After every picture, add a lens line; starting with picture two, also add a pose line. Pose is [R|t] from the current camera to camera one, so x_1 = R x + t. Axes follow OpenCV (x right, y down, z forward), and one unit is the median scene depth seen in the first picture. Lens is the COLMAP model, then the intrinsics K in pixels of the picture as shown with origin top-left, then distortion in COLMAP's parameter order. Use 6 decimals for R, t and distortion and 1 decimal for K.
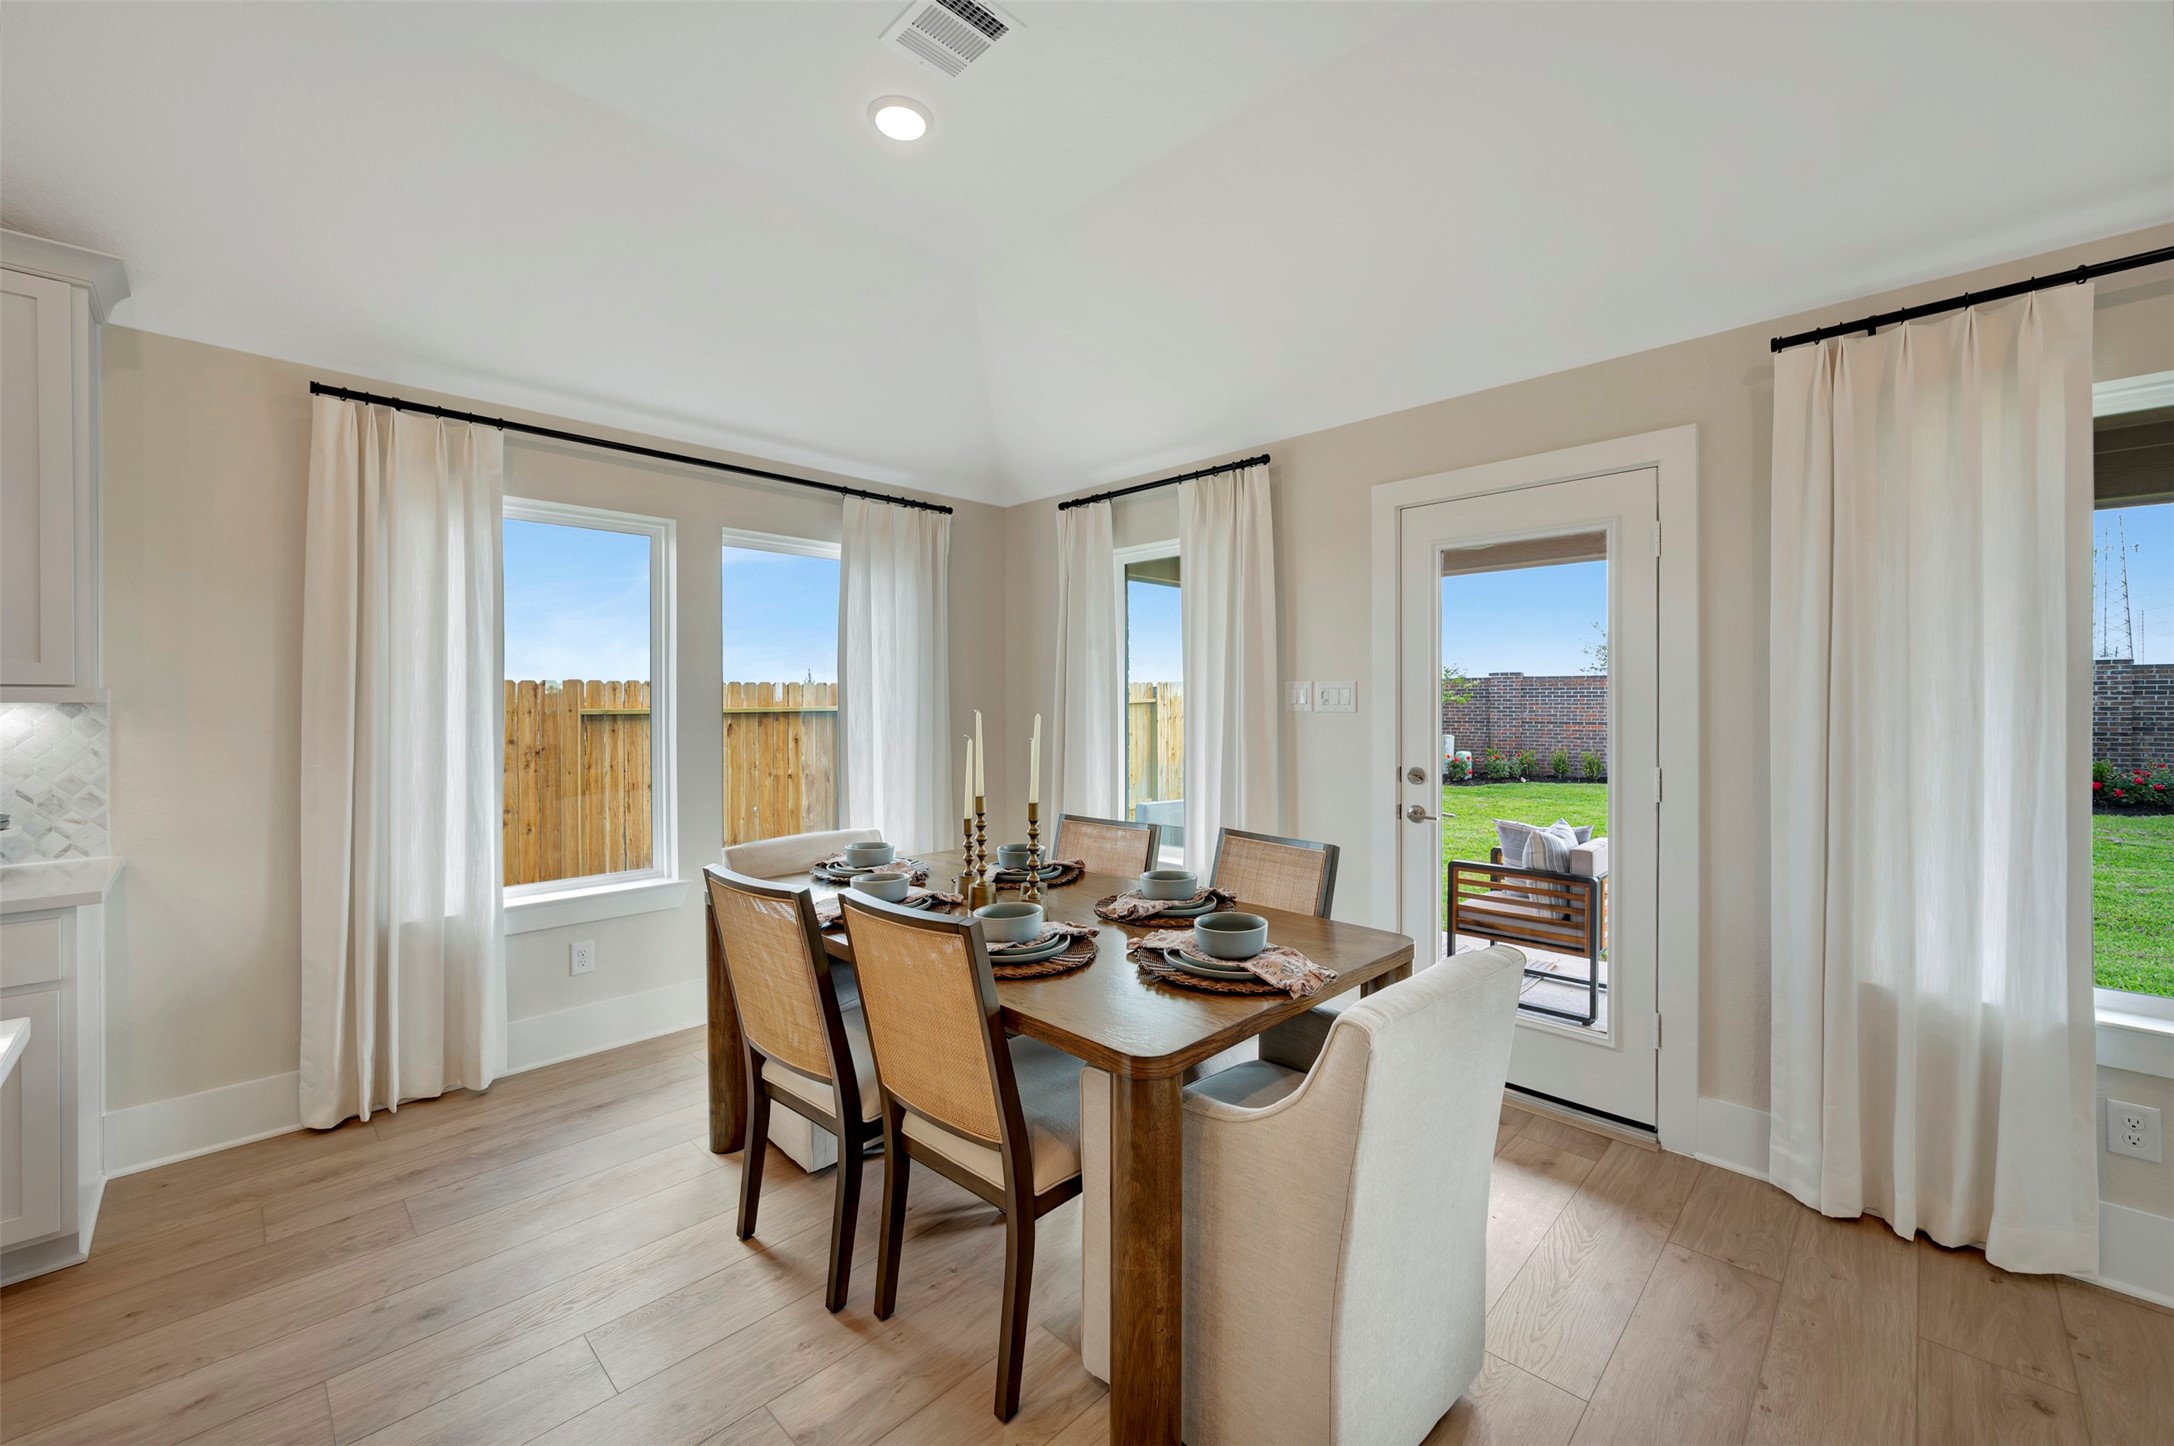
lens RADIAL K [[860.2, 0, 1088.7], [0, 860.2, 714.1], [0, 0, 1]] dist [-0.014566, -0.000368]
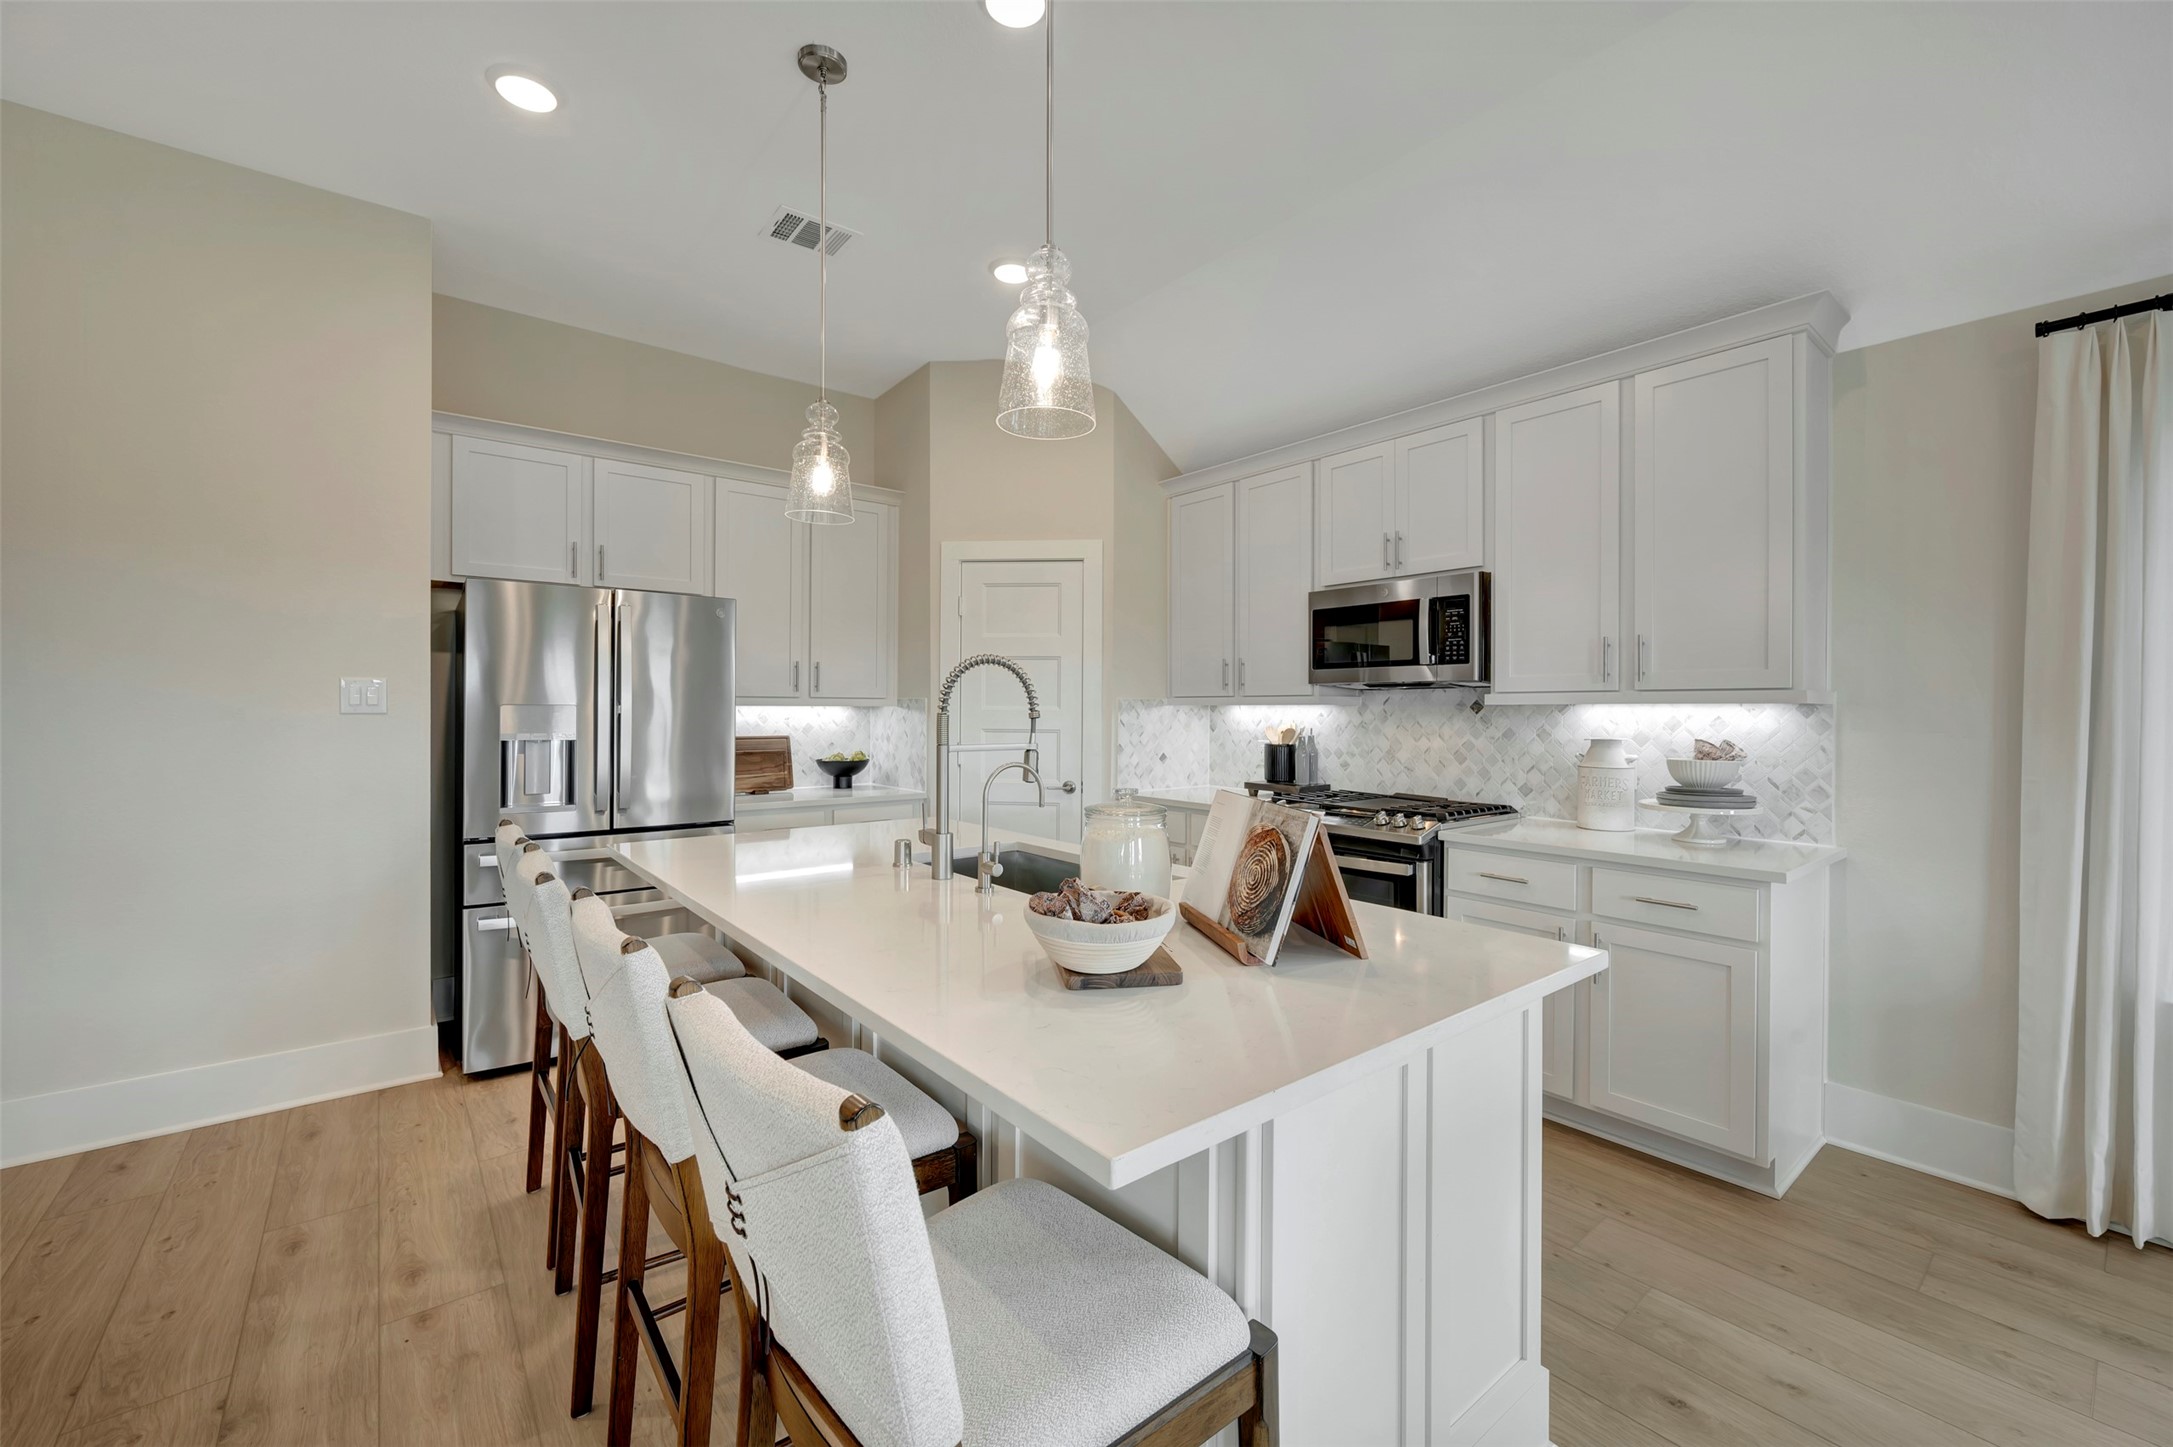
lens RADIAL K [[866.7, 0, 1083.2], [0, 866.7, 712.2], [0, 0, 1]] dist [0.000469, 0.000451]
pose [[-0.117423, 0.007988, -0.993050, 0.059302], [-0.012920, 0.999871, 0.009571, -0.001585], [0.992998, 0.013954, -0.117305, 0.172684]]
